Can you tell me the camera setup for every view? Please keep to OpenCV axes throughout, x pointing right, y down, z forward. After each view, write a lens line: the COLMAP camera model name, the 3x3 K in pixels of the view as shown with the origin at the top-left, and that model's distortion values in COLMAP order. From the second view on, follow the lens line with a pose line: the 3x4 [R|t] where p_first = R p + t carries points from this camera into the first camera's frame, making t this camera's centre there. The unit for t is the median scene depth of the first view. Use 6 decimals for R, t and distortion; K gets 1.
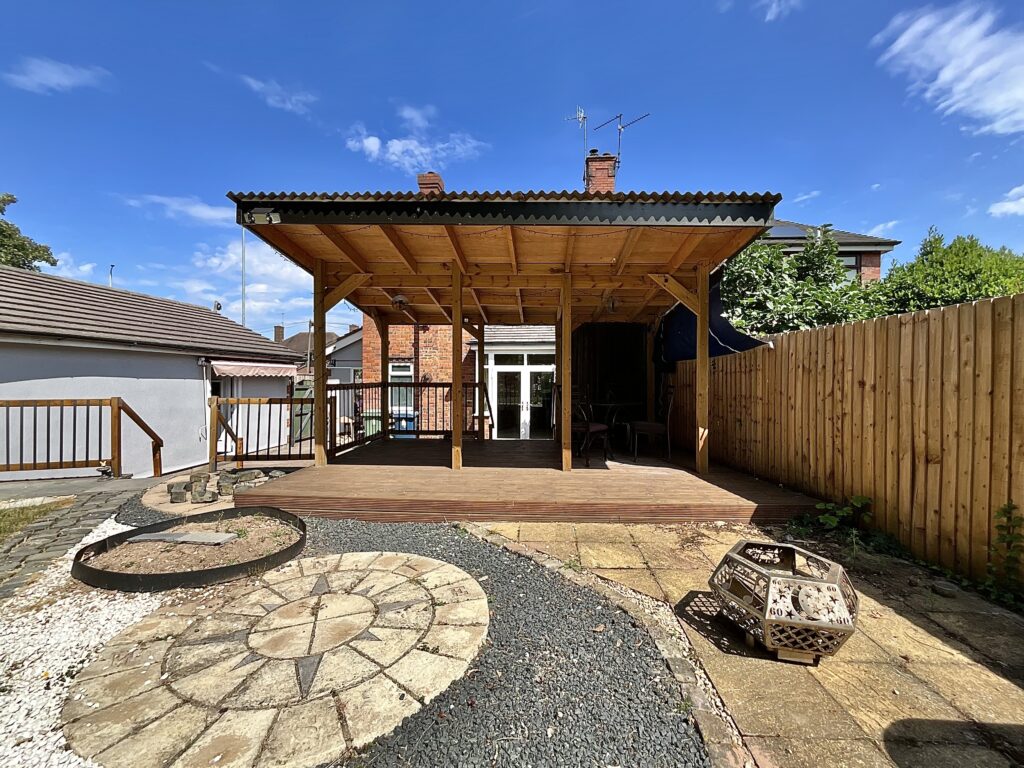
lens RADIAL K [[412.6, 0, 532.6], [0, 412.6, 383.6], [0, 0, 1]] dist [-0.015108, -0.000187]
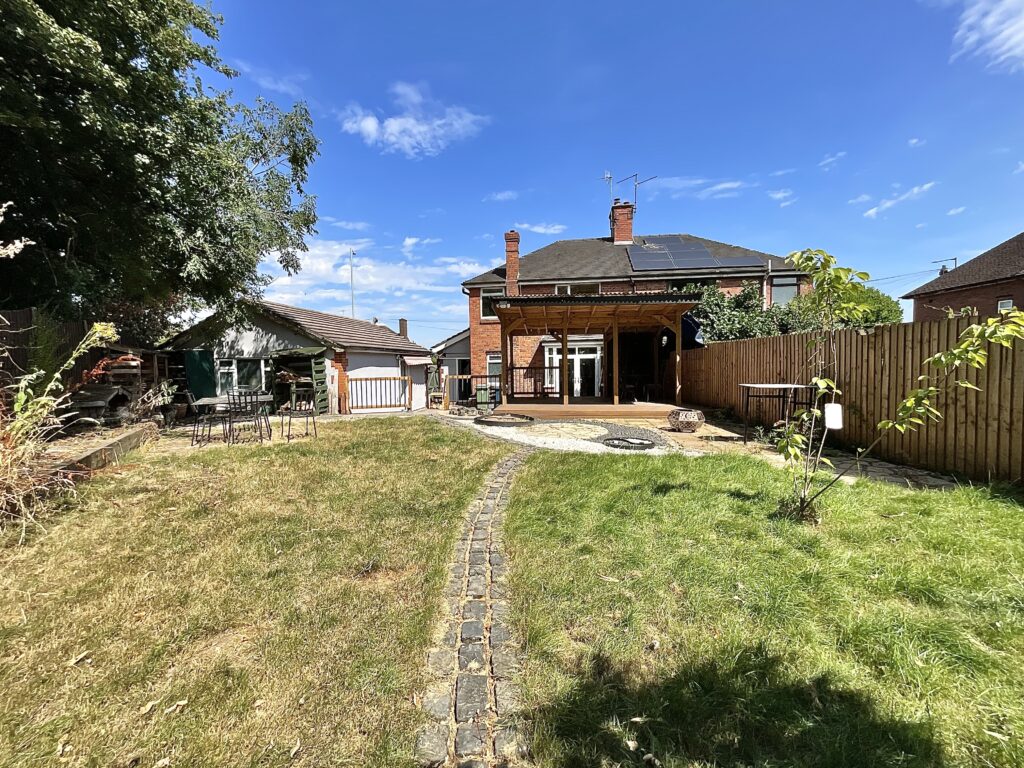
lens RADIAL K [[416.5, 0, 513.3], [0, 416.5, 388.6], [0, 0, 1]] dist [0.001248, 0.000187]
pose [[0.997882, -0.016065, -0.063036, -0.150925], [0.019495, 0.998341, 0.054175, -0.004346], [0.062061, -0.055289, 0.996540, -0.582610]]
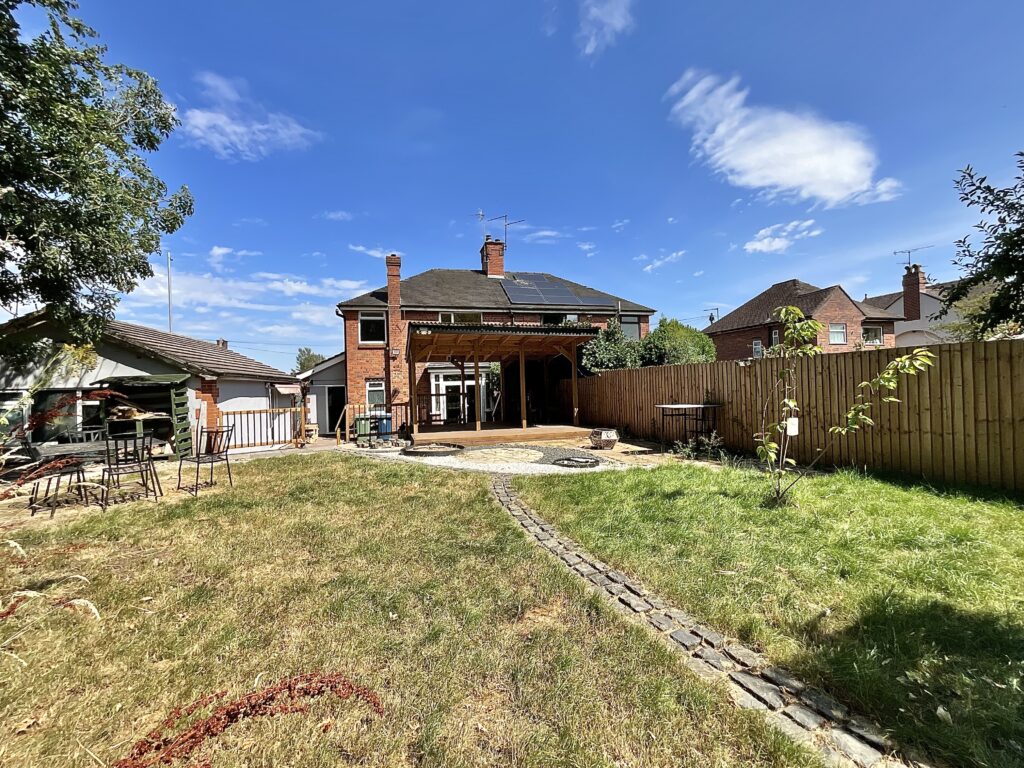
lens RADIAL K [[417.4, 0, 512.0], [0, 417.4, 384.0], [0, 0, 1]] dist [-0.002395, 0.000232]
pose [[0.948369, -0.029230, 0.315818, -0.329634], [0.033865, 0.999384, -0.009199, -0.010856], [-0.315355, 0.019419, 0.948775, -0.569978]]
